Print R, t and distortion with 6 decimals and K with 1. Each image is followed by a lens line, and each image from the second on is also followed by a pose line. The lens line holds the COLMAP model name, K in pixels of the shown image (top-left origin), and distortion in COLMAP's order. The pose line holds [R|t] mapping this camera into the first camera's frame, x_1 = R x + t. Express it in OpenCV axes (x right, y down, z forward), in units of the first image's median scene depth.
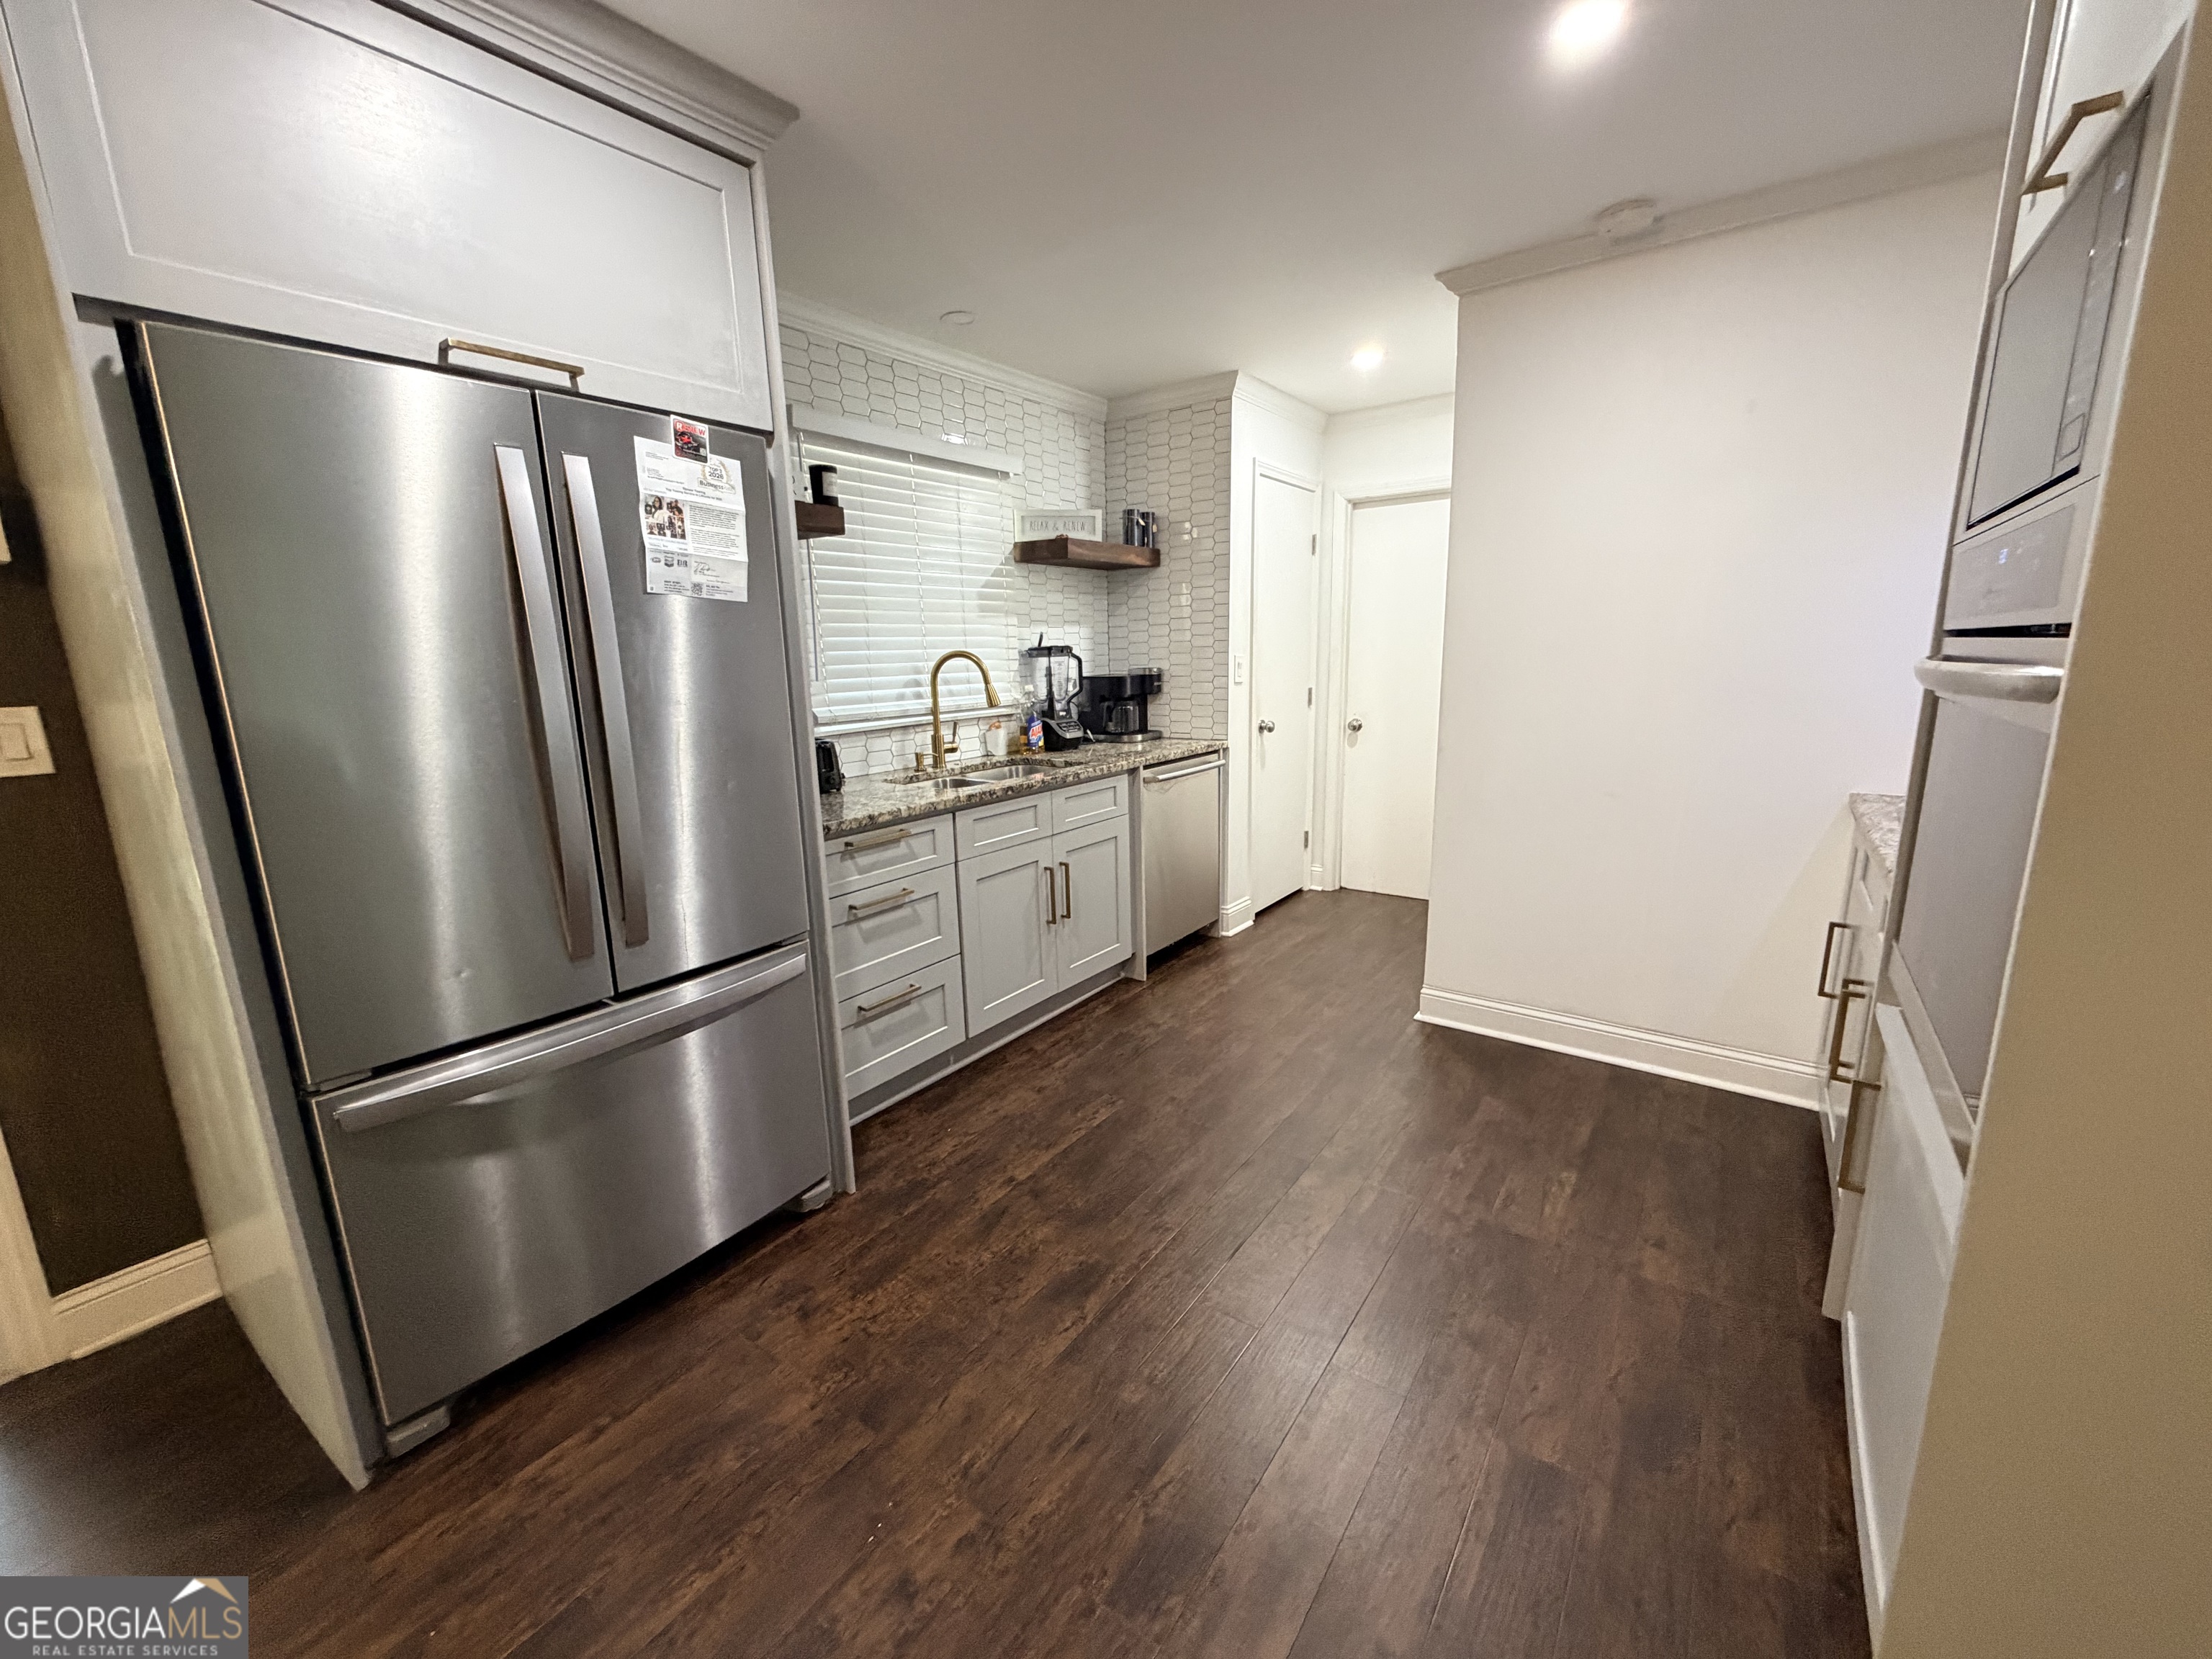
lens RADIAL K [[884.8, 0, 1127.1], [0, 884.8, 820.8], [0, 0, 1]] dist [0.004287, -0.000471]
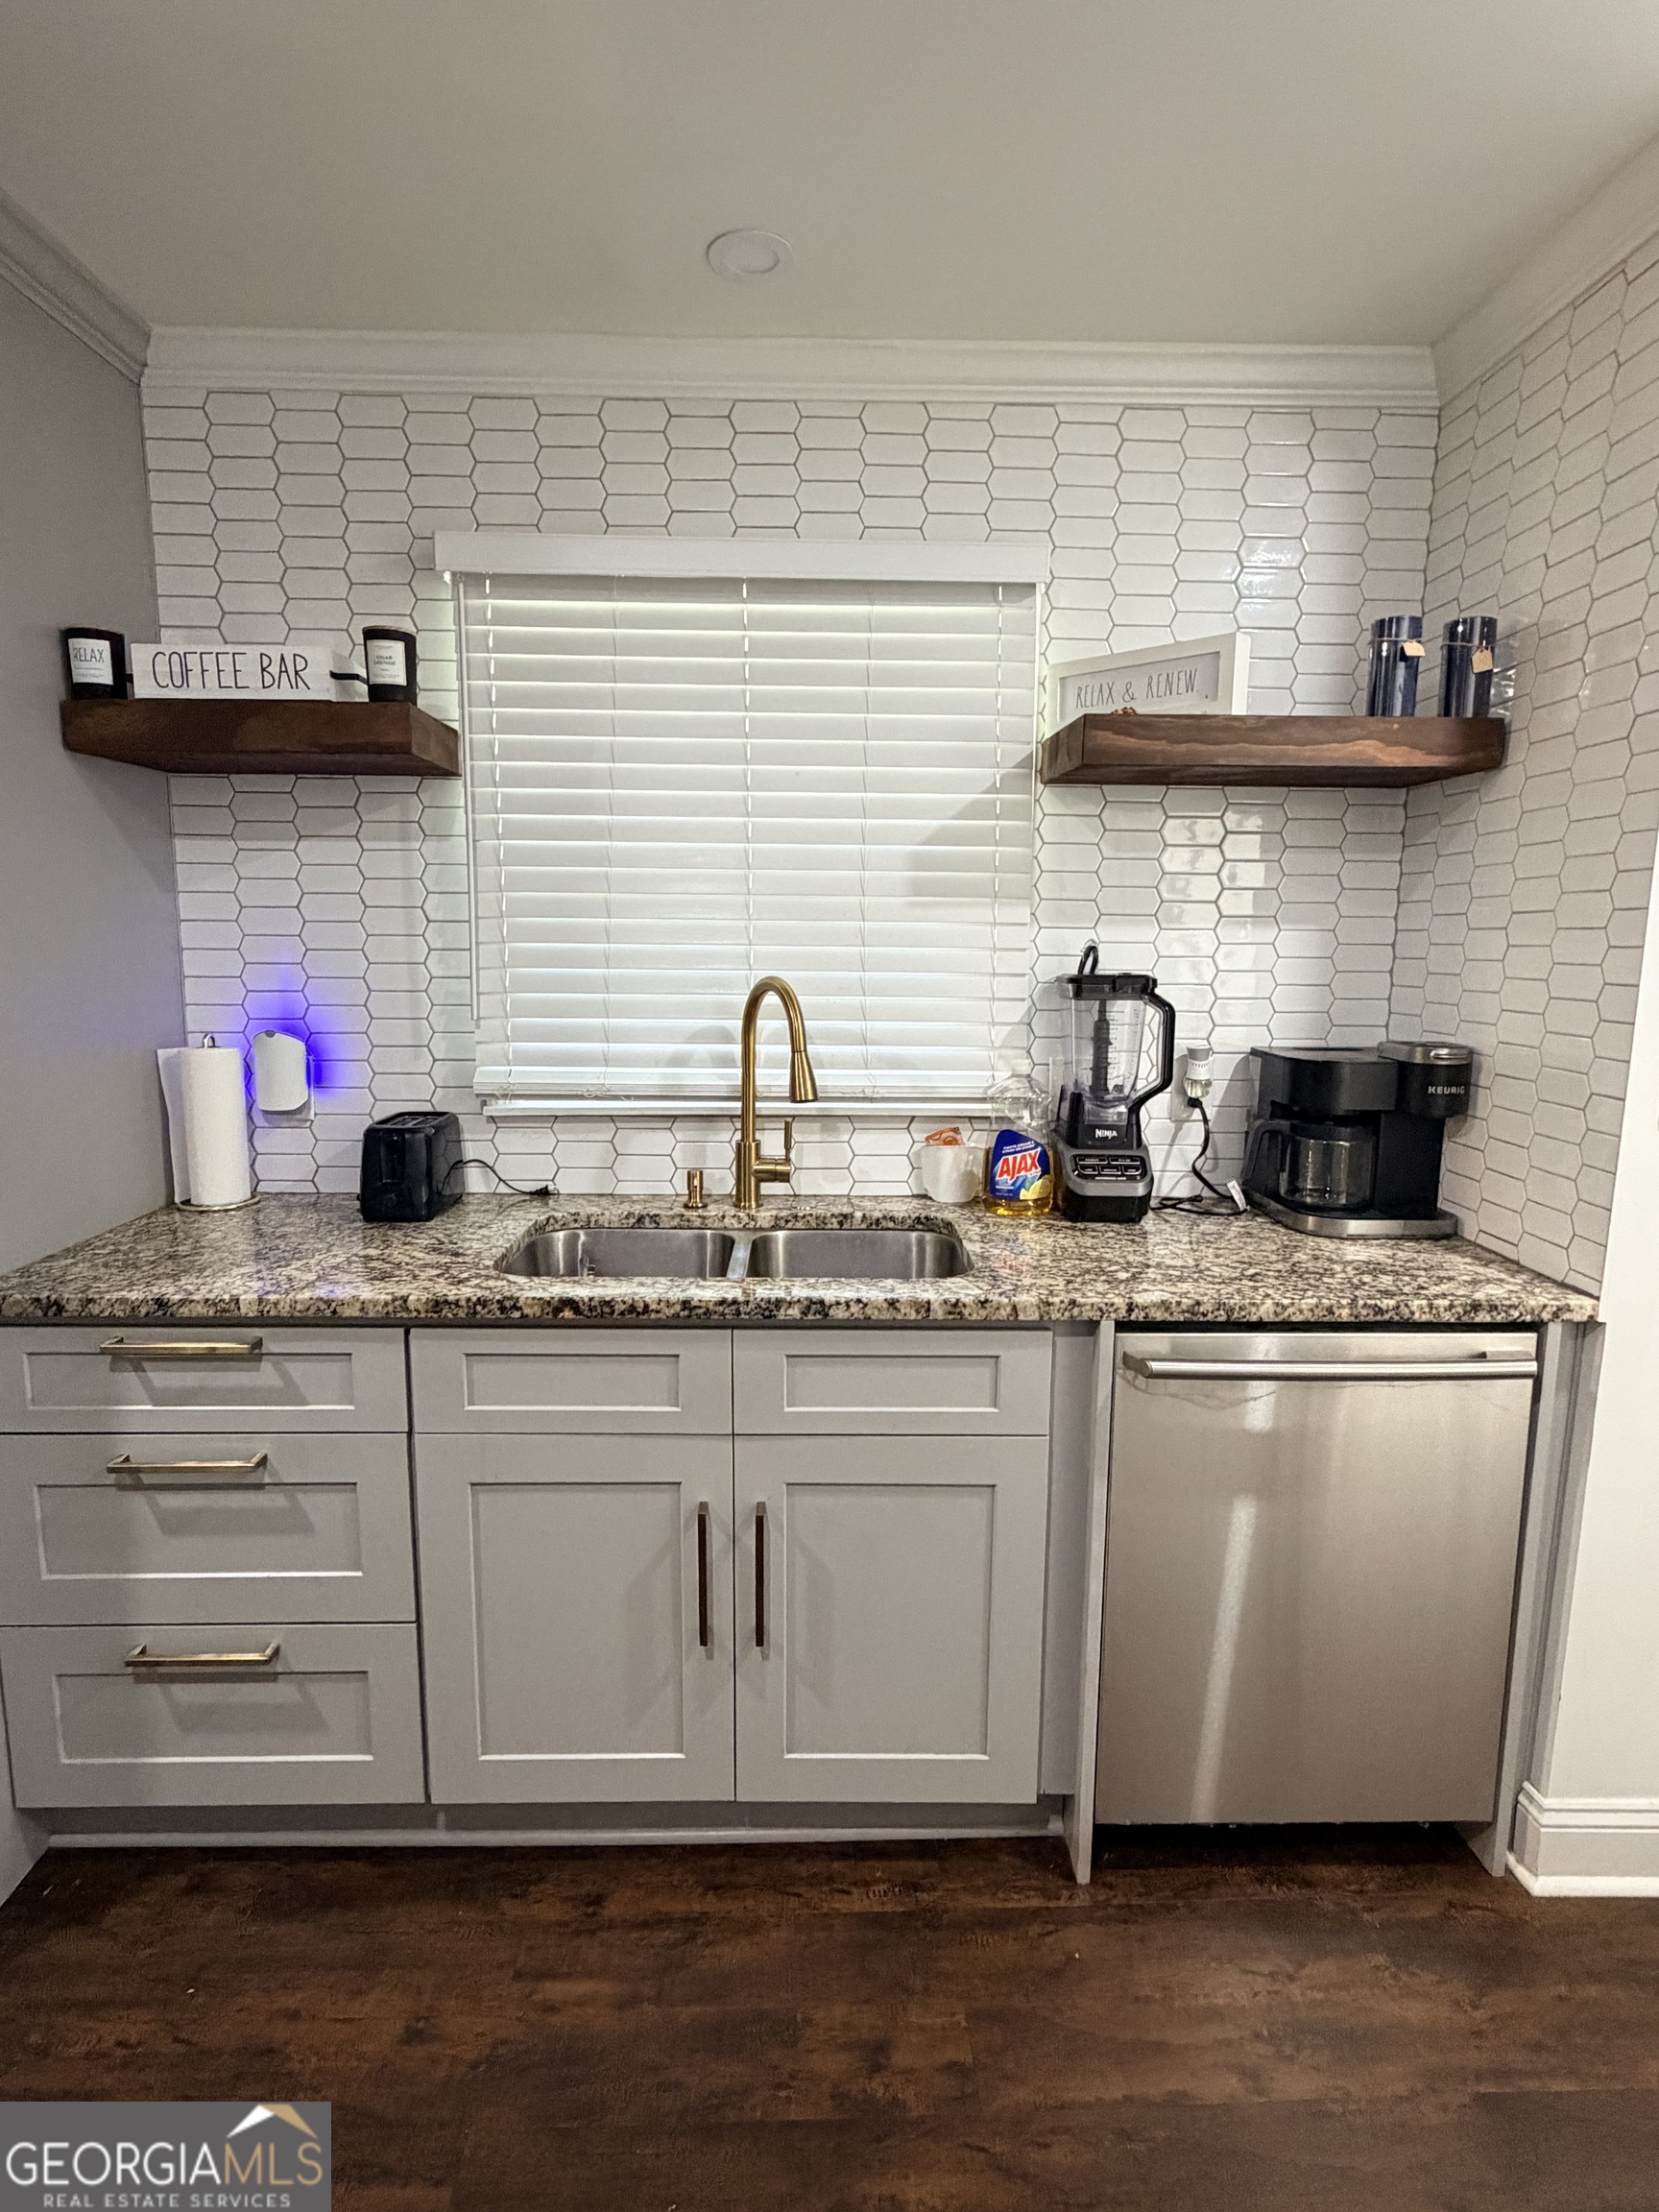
lens RADIAL K [[1194.9, 0, 820.4], [0, 1194.9, 1094.2], [0, 0, 1]] dist [0.006727, 0.002556]
pose [[0.594771, 0.141449, -0.791353, 0.317331], [-0.181318, 0.982636, 0.039363, -0.149099], [0.783180, 0.120075, 0.610091, 0.591287]]
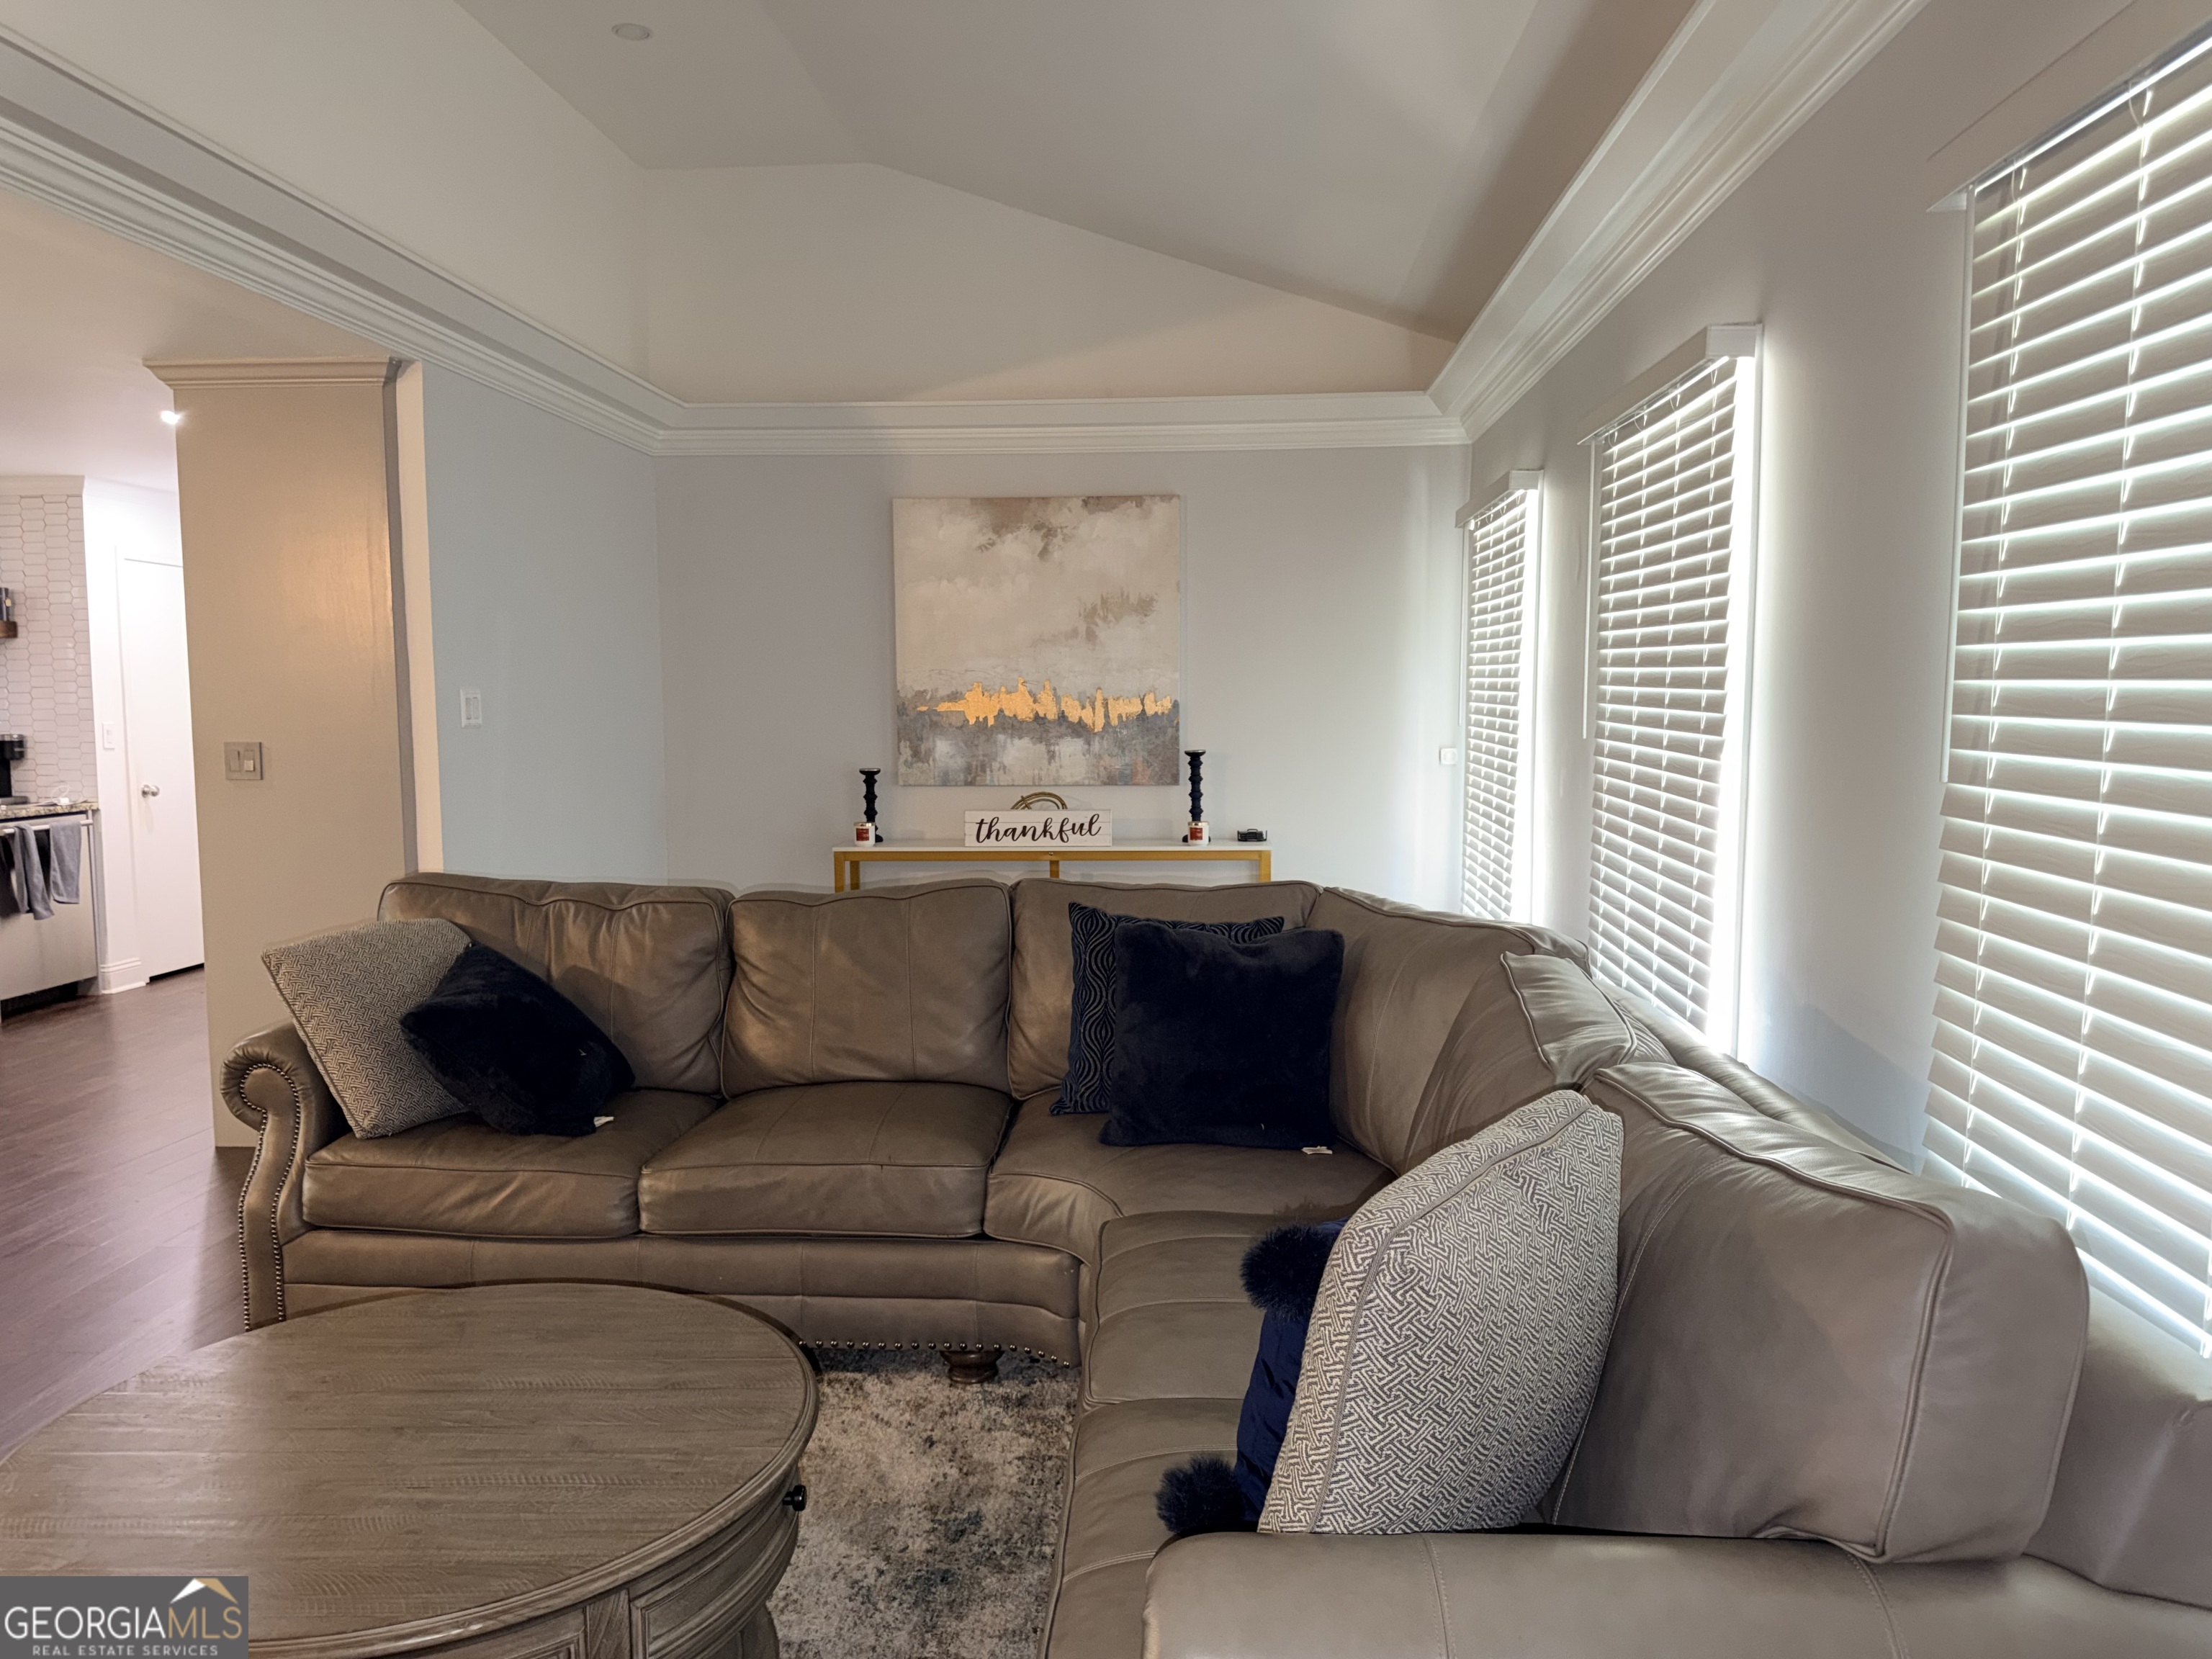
lens RADIAL K [[1570.3, 0, 1110.4], [0, 1570.3, 844.8], [0, 0, 1]] dist [0.032887, -0.042480]
pose [[0.849863, -0.031289, 0.526074, 0.168616], [0.089112, 0.992394, -0.084934, 0.261707], [-0.519415, 0.119062, 0.846187, -1.400427]]
